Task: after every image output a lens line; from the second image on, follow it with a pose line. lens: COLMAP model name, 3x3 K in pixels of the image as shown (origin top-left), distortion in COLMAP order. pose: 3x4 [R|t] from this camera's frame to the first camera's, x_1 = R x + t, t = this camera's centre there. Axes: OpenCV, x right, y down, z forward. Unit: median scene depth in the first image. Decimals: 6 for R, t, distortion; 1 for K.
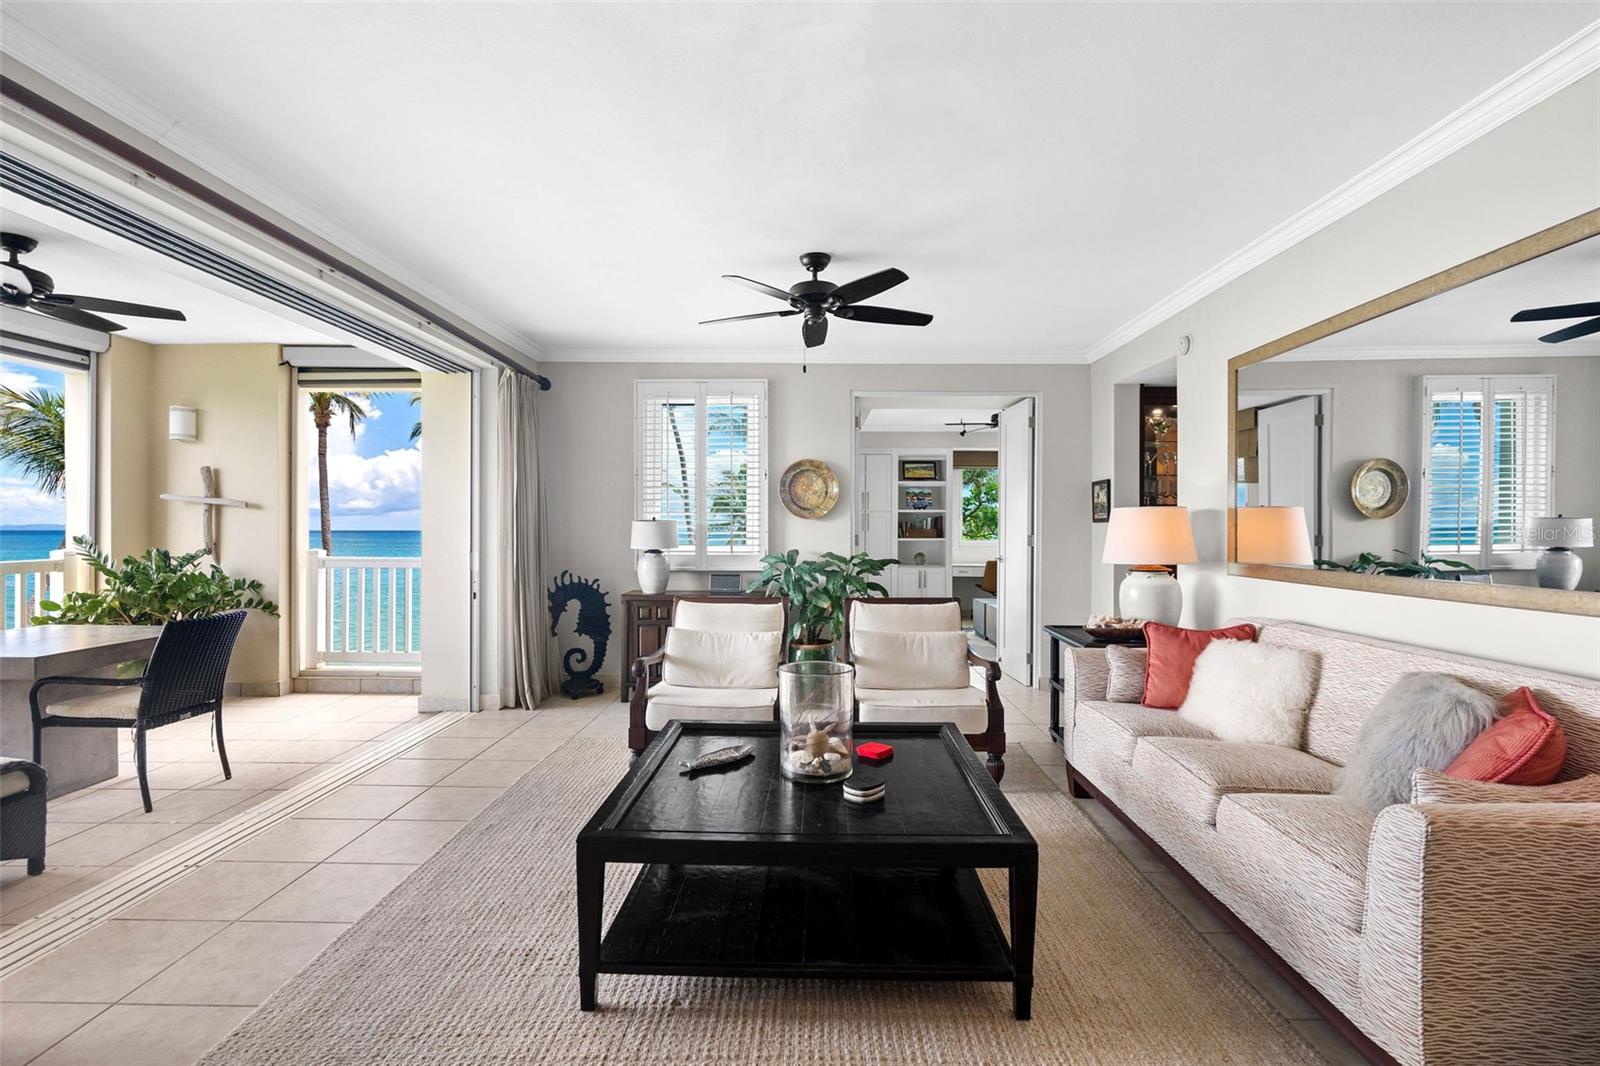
lens RADIAL K [[744.7, 0, 800.0], [0, 744.7, 533.0], [0, 0, 1]] dist [-0.000991, 0.000264]
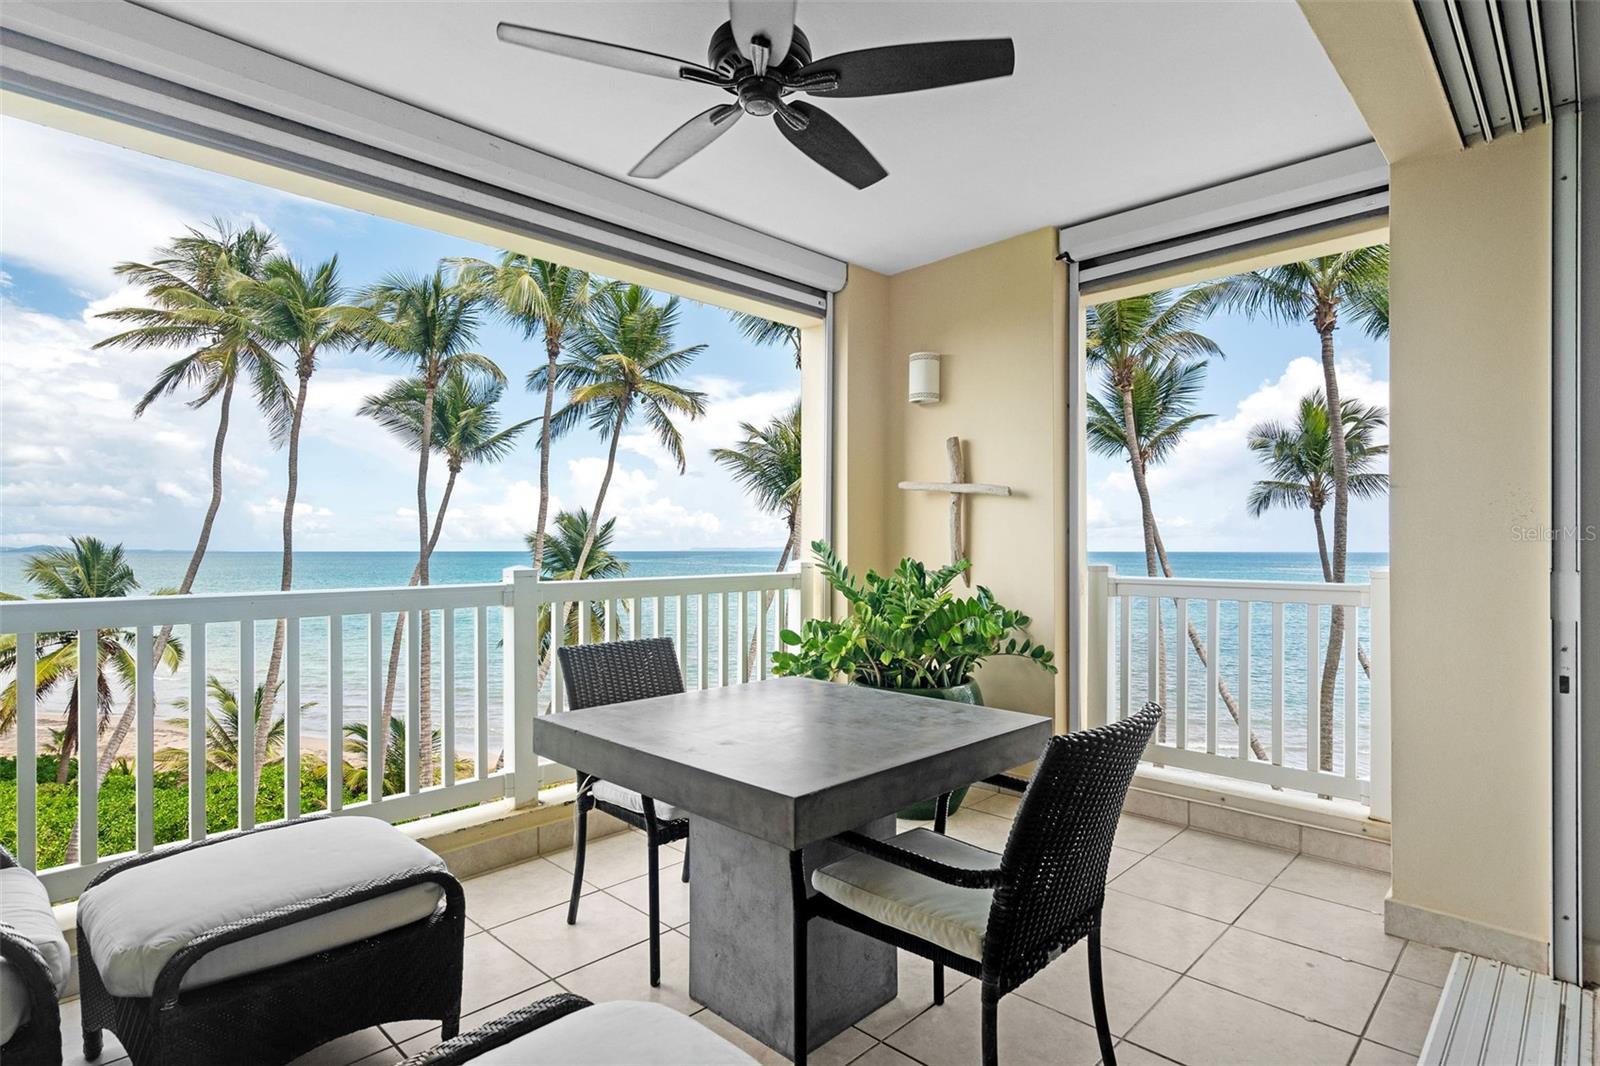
lens RADIAL K [[819.0, 0, 794.5], [0, 819.0, 542.3], [0, 0, 1]] dist [-0.001012, 0.000503]
pose [[0.723096, -0.007489, -0.690707, -0.411366], [-0.003434, 0.999890, -0.014436, 0.016409], [0.690739, 0.012810, 0.722991, 0.387704]]
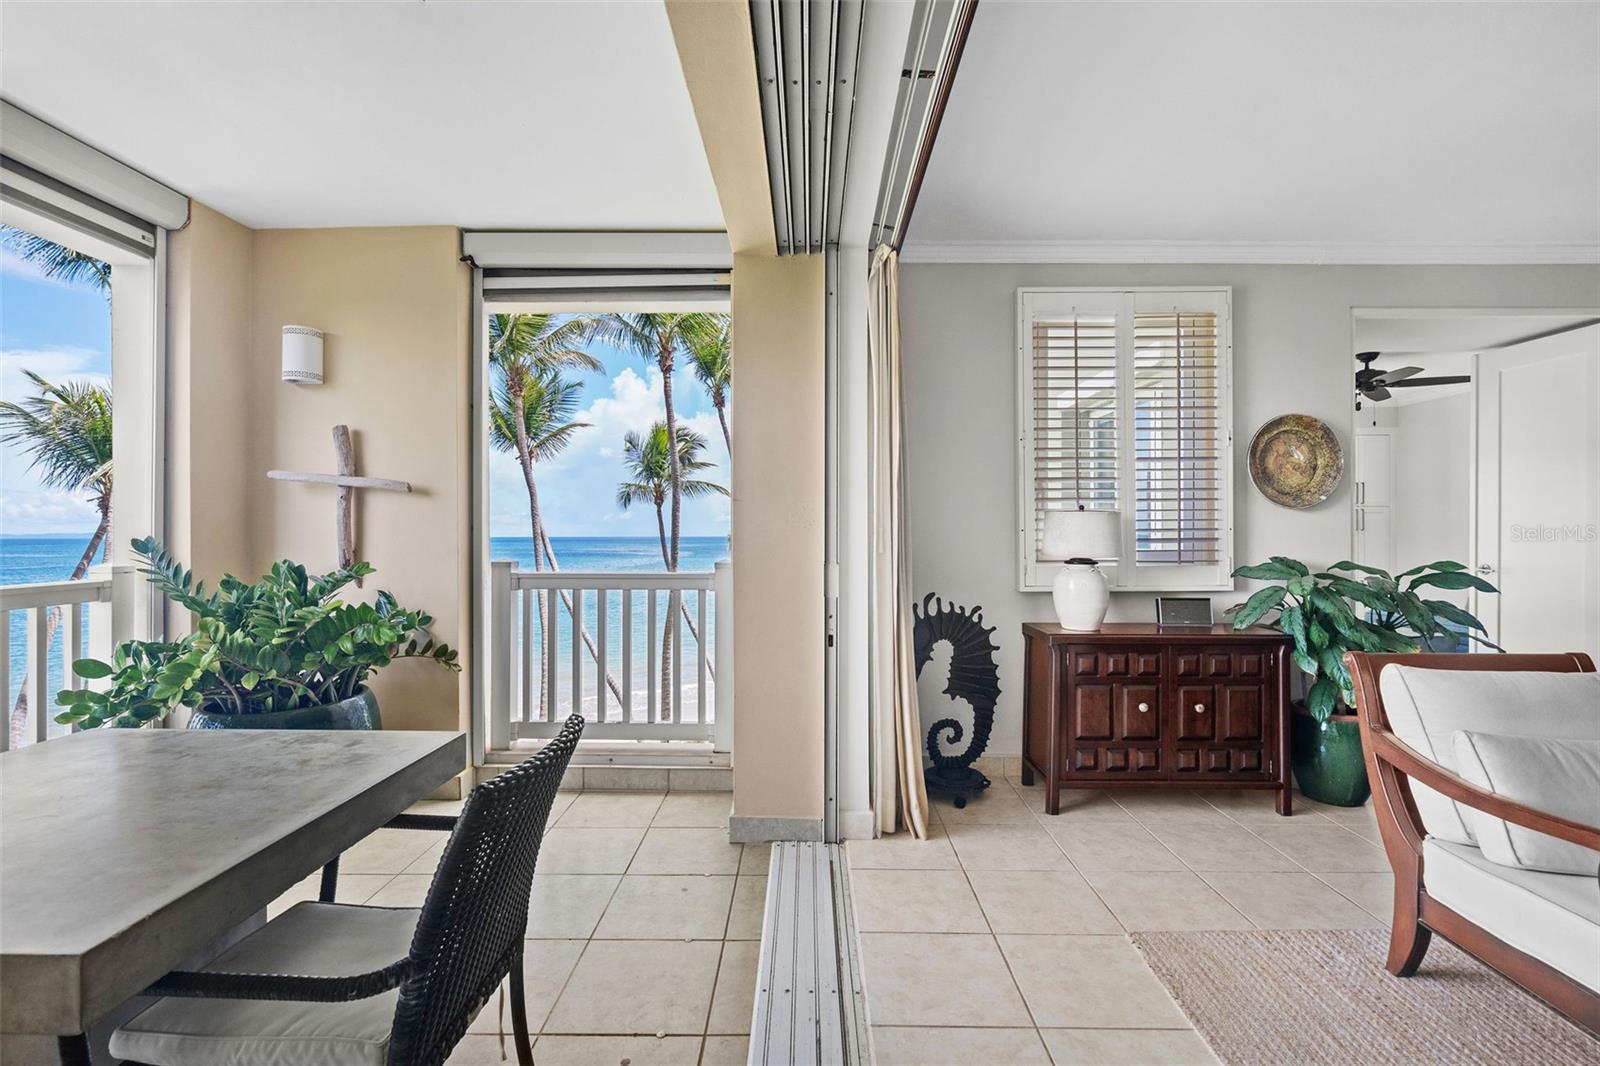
lens RADIAL K [[719.1, 0, 803.4], [0, 719.1, 536.1], [0, 0, 1]] dist [-0.002425, 0.000062]
pose [[0.999977, -0.003627, 0.005706, -0.439020], [0.003651, 0.999985, -0.004161, 0.005802], [-0.005691, 0.004182, 0.999975, 0.423945]]
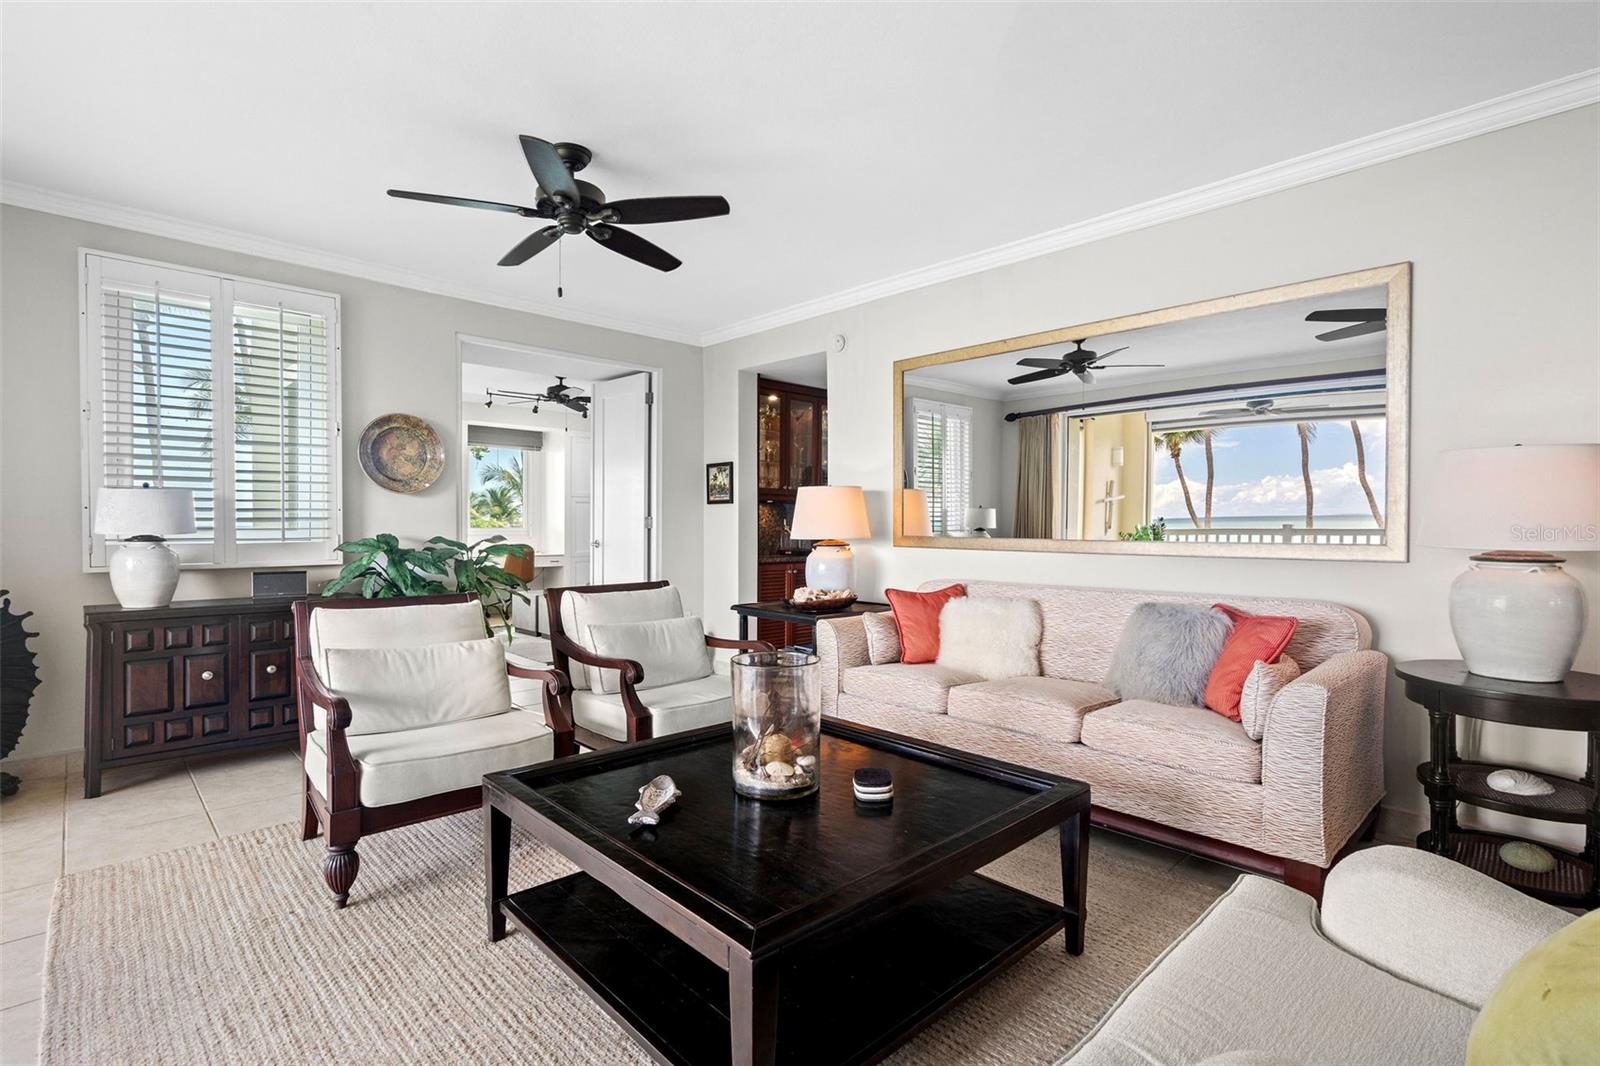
lens RADIAL K [[768.4, 0, 805.5], [0, 768.4, 527.4], [0, 0, 1]] dist [0.002415, 0.000734]
pose [[0.709120, -0.004396, 0.705074, -0.265041], [0.004427, 0.999989, 0.001783, 0.016901], [-0.705074, 0.001857, 0.709131, 0.177850]]
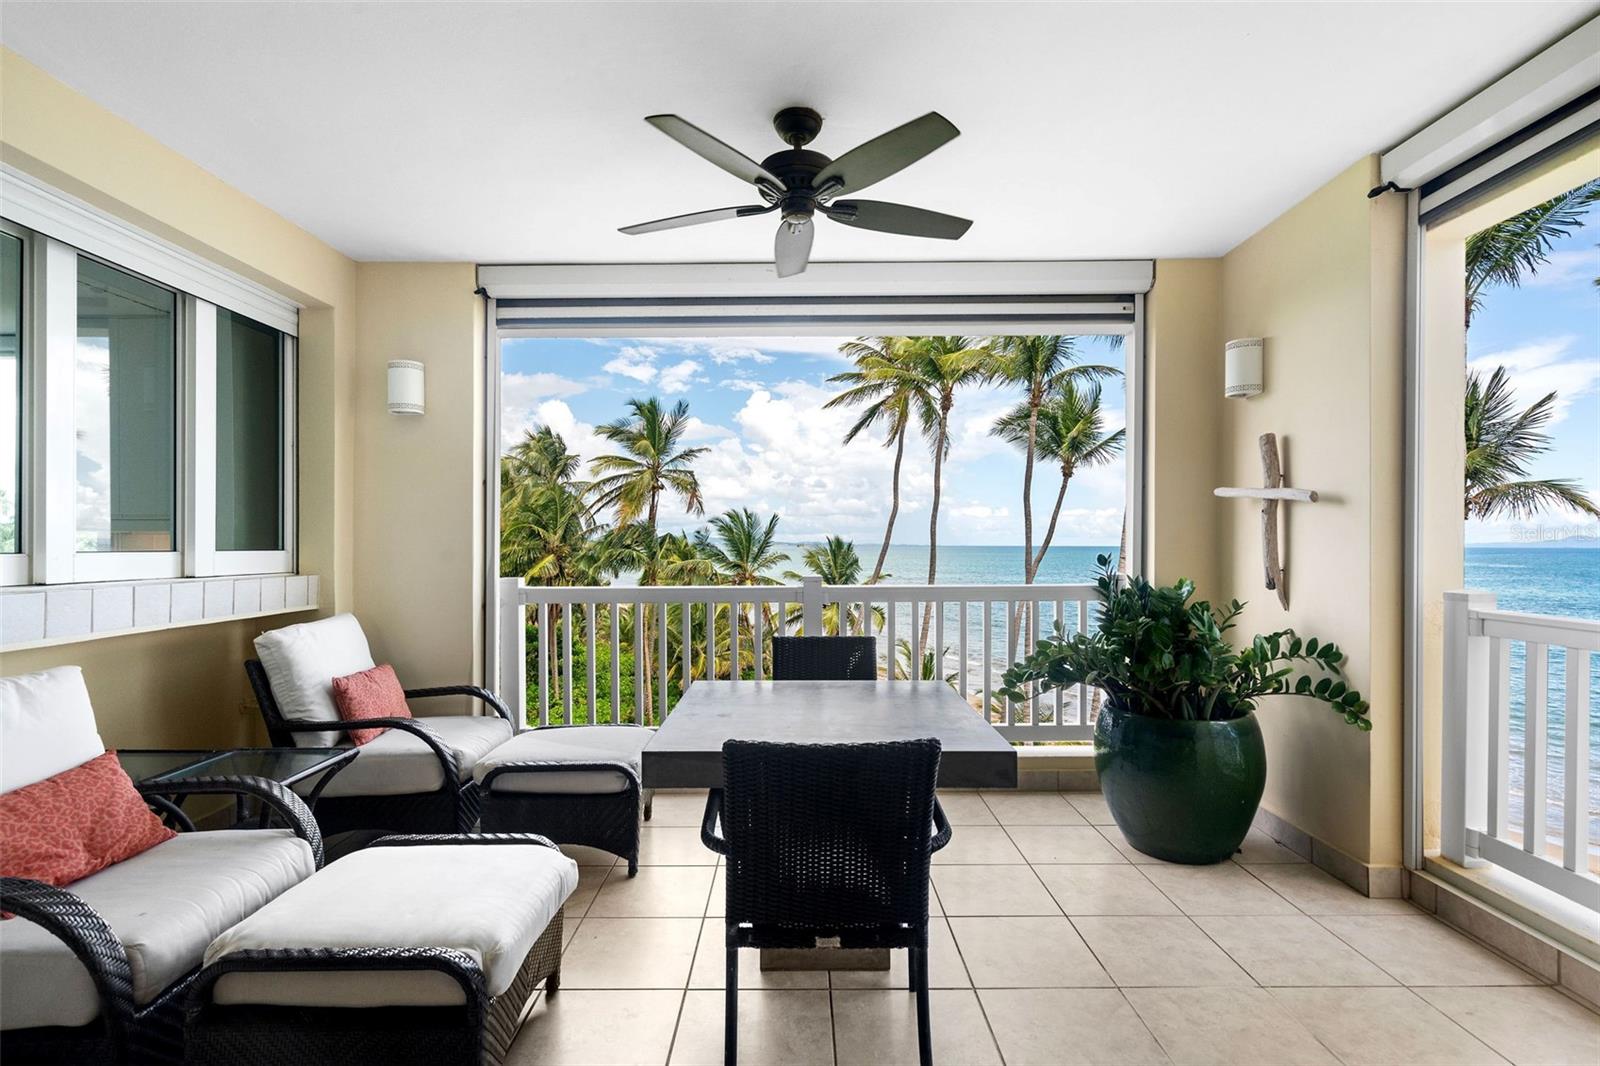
lens RADIAL K [[747.0, 0, 796.3], [0, 747.0, 545.8], [0, 0, 1]] dist [0.000337, 0.000631]
pose [[0.014898, 0.001958, -0.999887, -0.240387], [-0.007377, 0.999971, 0.001849, -0.002379], [0.999862, 0.007348, 0.014912, 0.656751]]
